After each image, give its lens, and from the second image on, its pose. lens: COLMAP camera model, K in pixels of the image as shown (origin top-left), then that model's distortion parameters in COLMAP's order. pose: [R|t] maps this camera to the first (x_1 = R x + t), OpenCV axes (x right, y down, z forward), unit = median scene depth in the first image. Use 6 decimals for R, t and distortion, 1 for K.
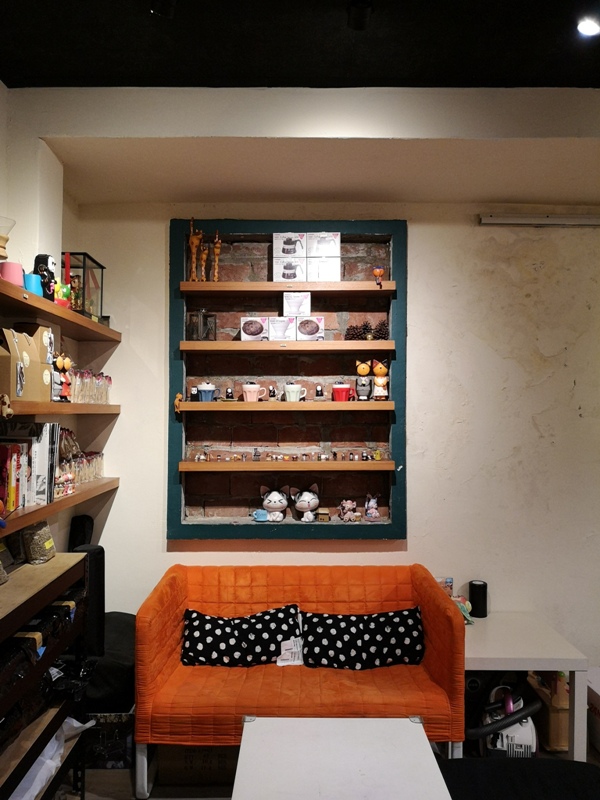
lens RADIAL K [[631.6, 0, 300.0], [0, 631.6, 400.0], [0, 0, 1]] dist [0.062471, -0.095702]
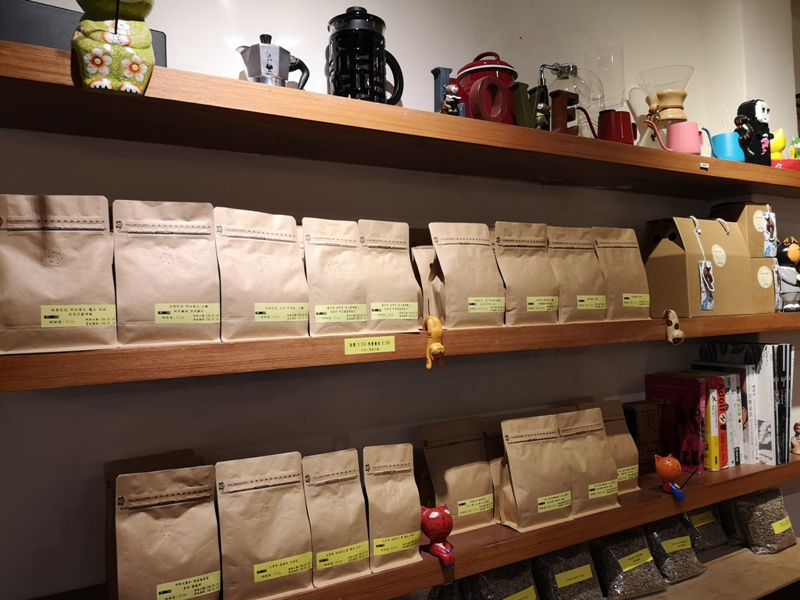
lens RADIAL K [[631.6, 0, 400.0], [0, 631.6, 300.0], [0, 0, 1]] dist [0.062471, -0.095702]
pose [[0.493488, -0.051811, -0.868208, 0.002026], [0.054984, 0.998086, -0.028309, -0.013957], [0.868013, -0.033767, 0.495392, 0.329295]]
